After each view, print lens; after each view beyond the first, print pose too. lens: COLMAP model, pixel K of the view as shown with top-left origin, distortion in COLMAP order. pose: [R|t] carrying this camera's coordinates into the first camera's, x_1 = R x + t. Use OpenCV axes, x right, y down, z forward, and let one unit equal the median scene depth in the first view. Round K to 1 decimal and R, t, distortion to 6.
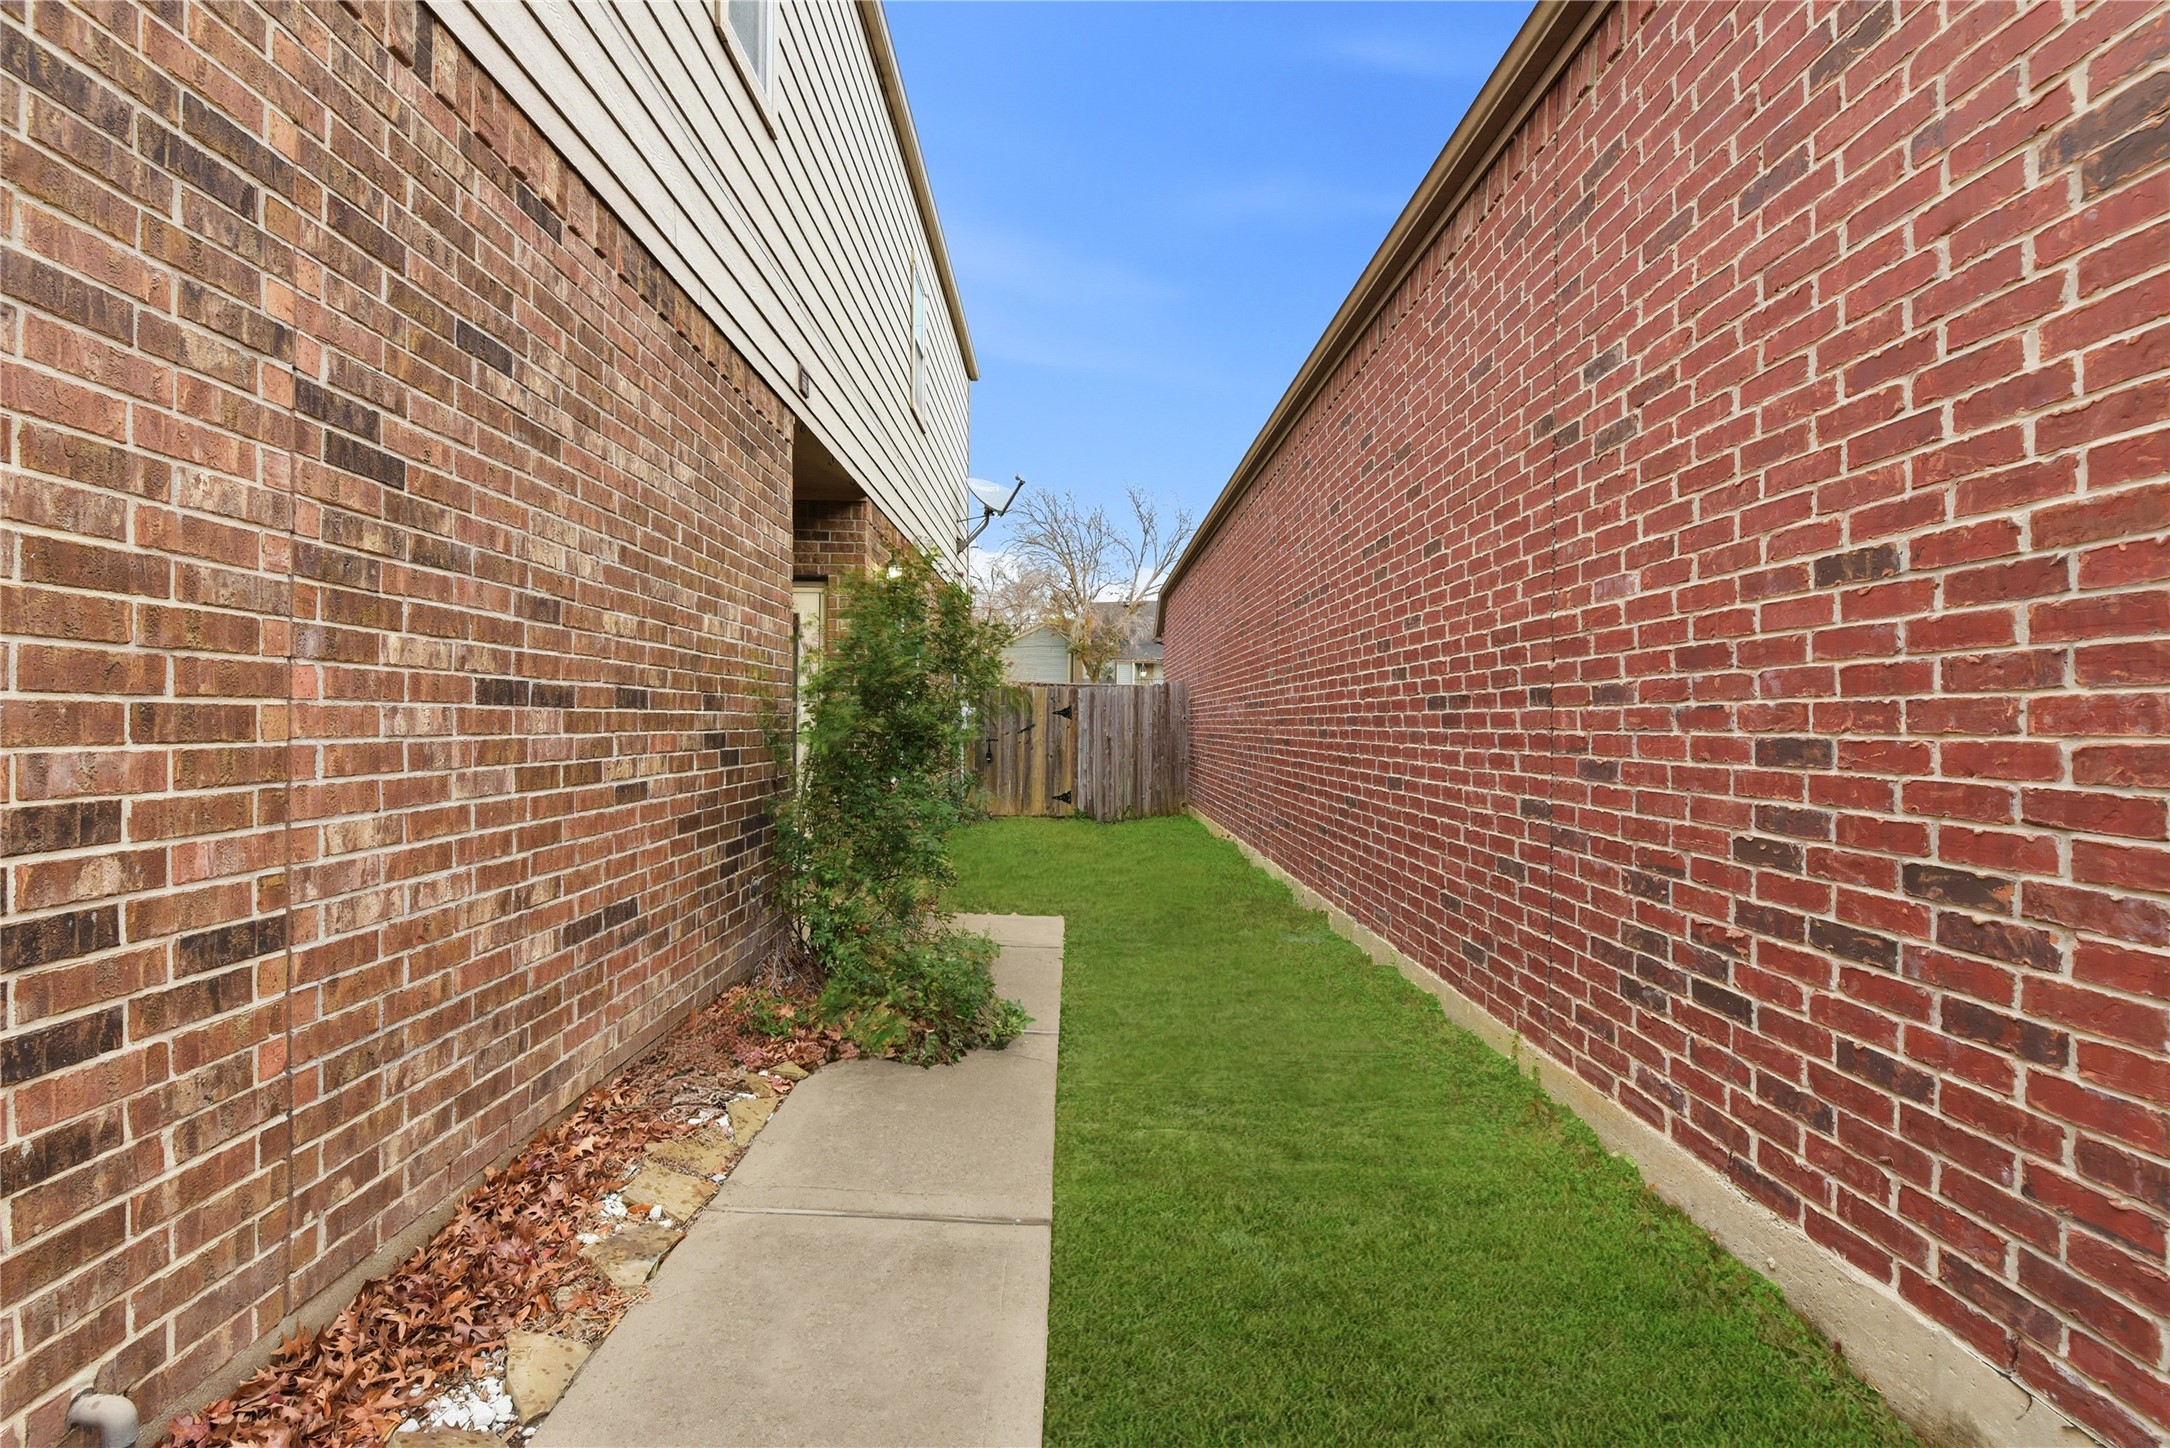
lens RADIAL K [[993.8, 0, 1085.6], [0, 993.8, 724.7], [0, 0, 1]] dist [-0.002718, -0.000371]
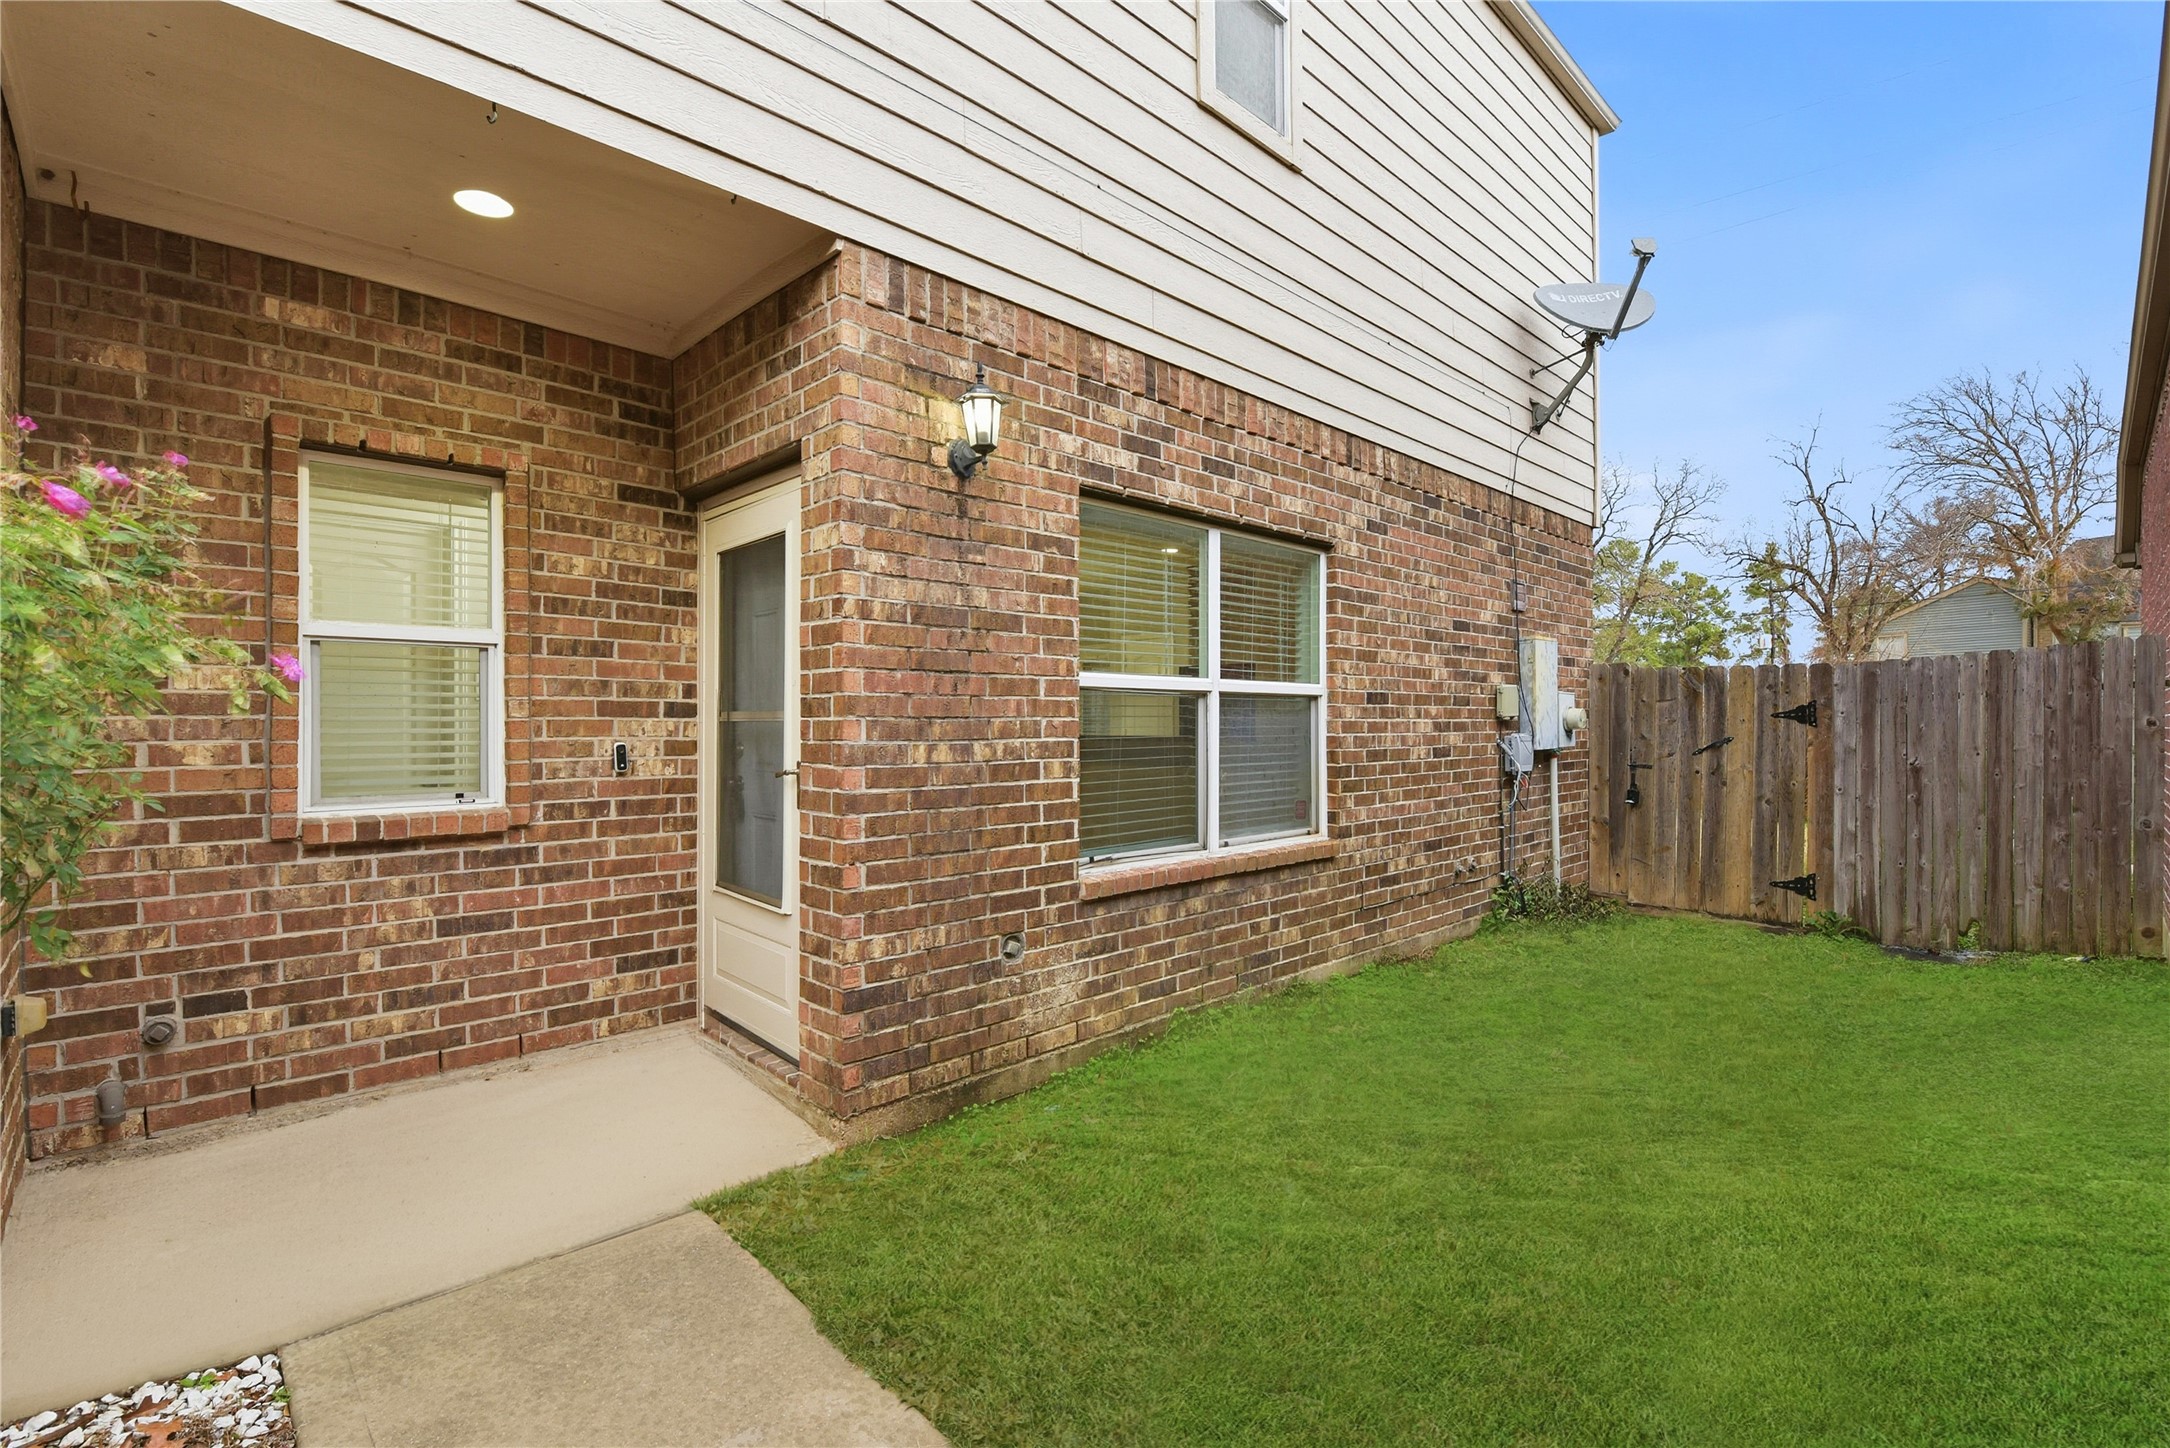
lens RADIAL K [[993.8, 0, 1086.1], [0, 993.8, 725.3], [0, 0, 1]] dist [-0.002718, -0.000371]
pose [[0.698989, -0.004144, -0.715121, 0.083970], [0.003817, 0.999991, -0.002065, -0.007173], [0.715123, -0.001286, 0.698998, 0.398540]]
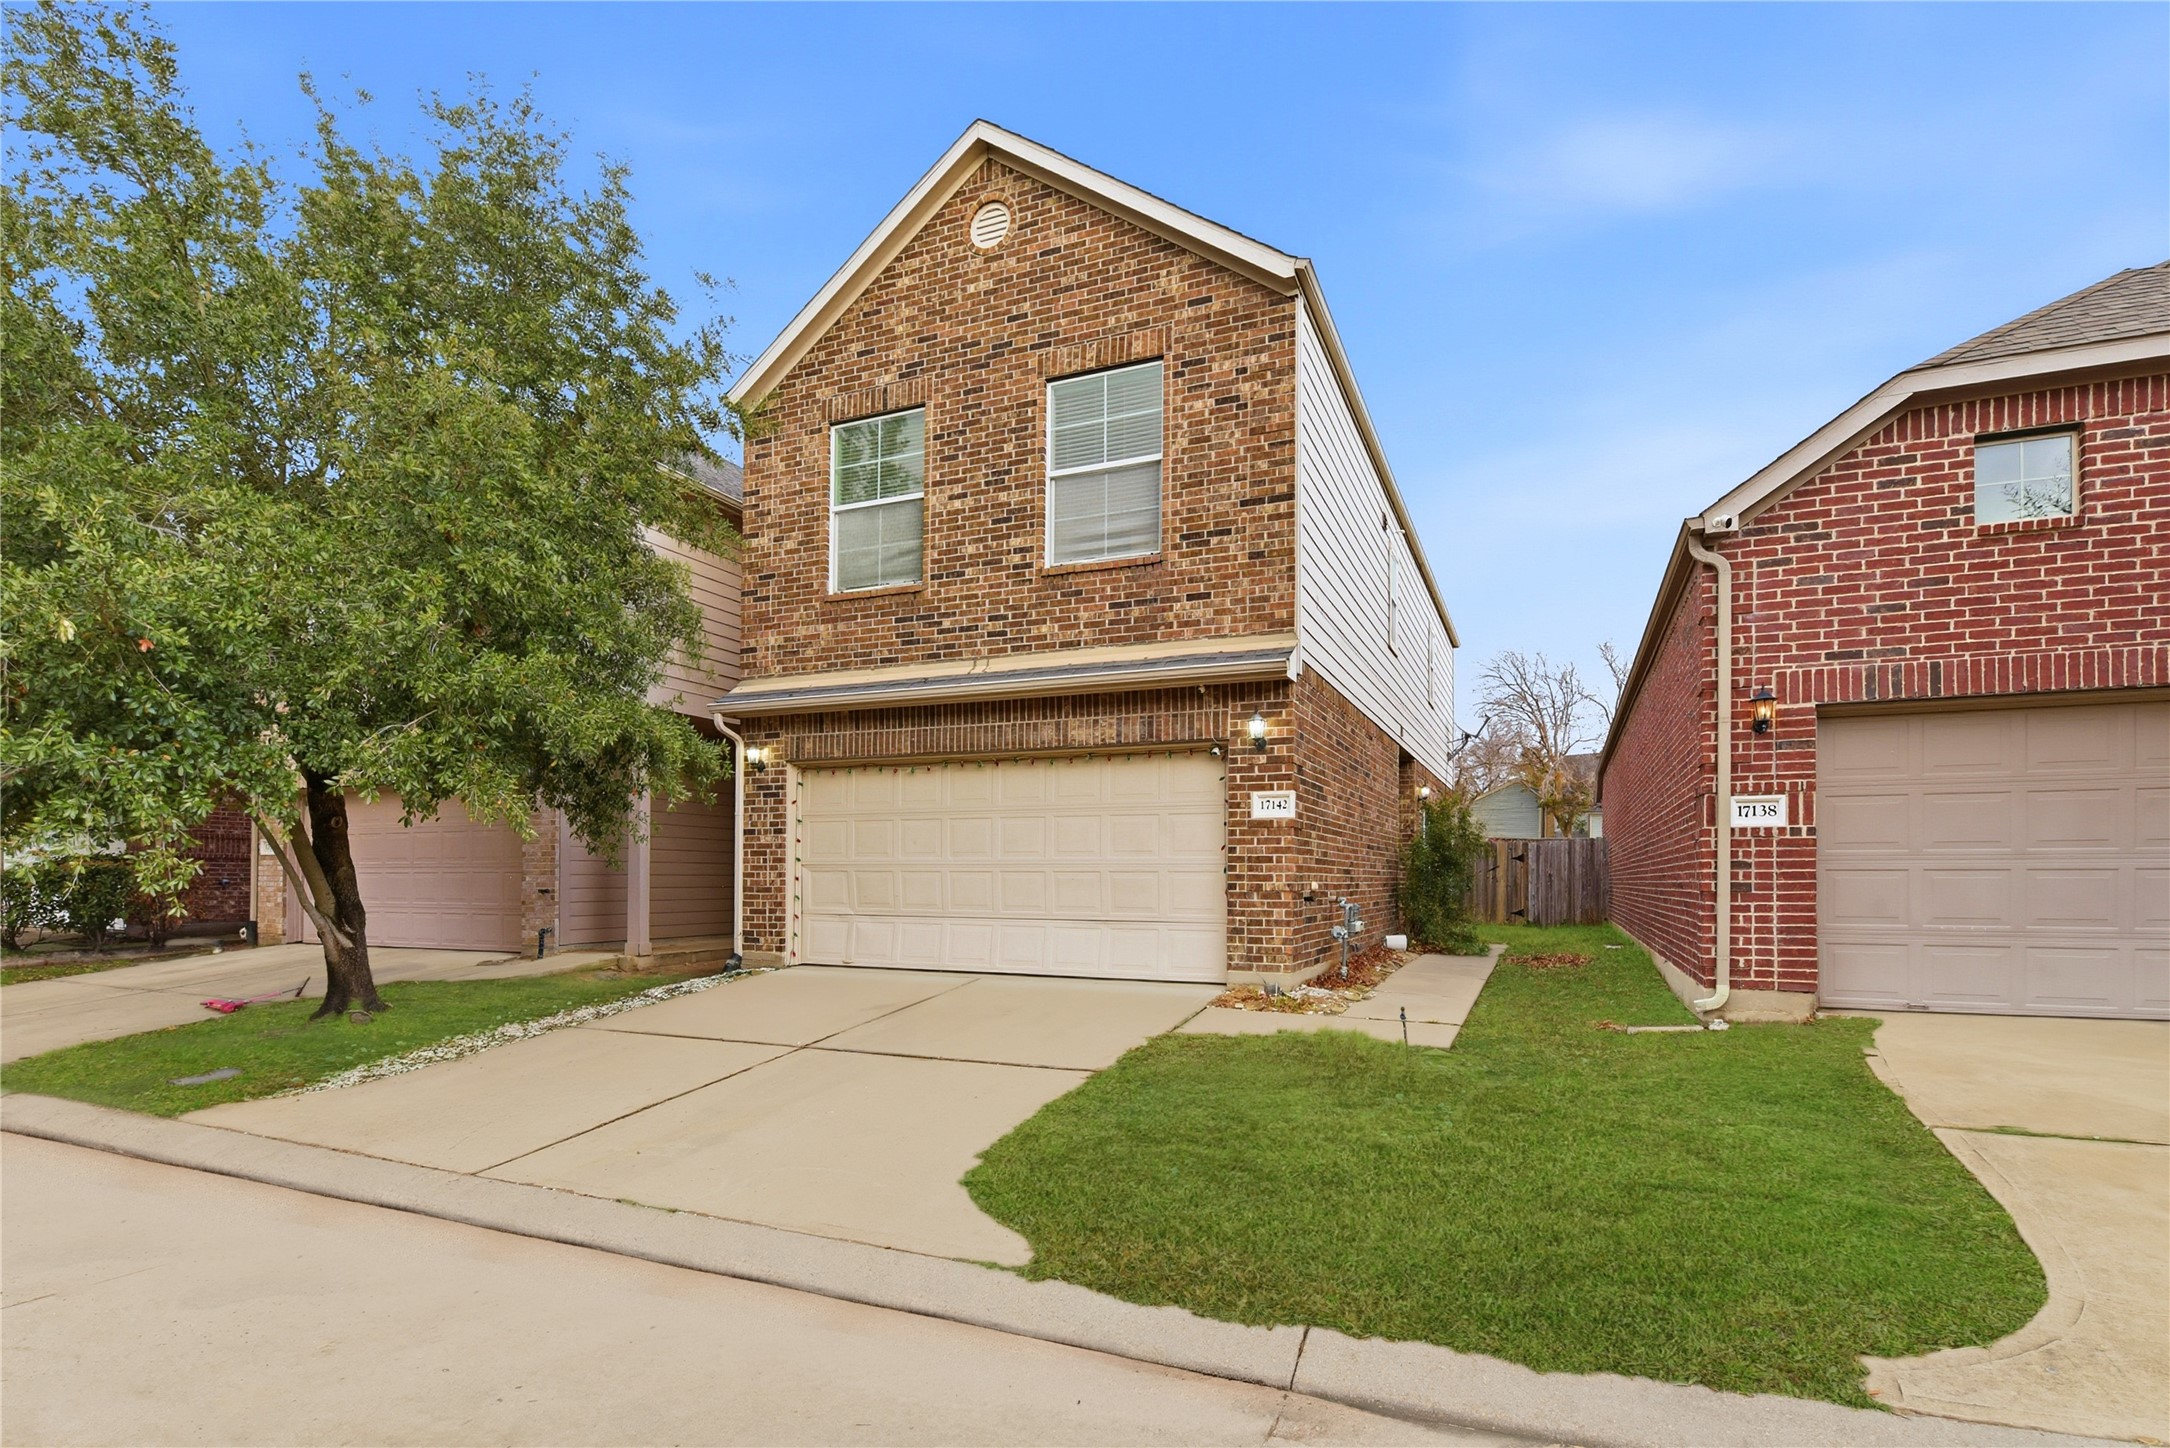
lens RADIAL K [[1031.2, 0, 1088.5], [0, 1031.2, 882.4], [0, 0, 1]] dist [-0.005161, -0.001087]
pose [[0.906025, -0.006051, -0.423180, 0.049875], [0.005451, 0.999982, -0.002627, 0.026198], [0.423188, 0.000073, 0.906042, -0.743593]]
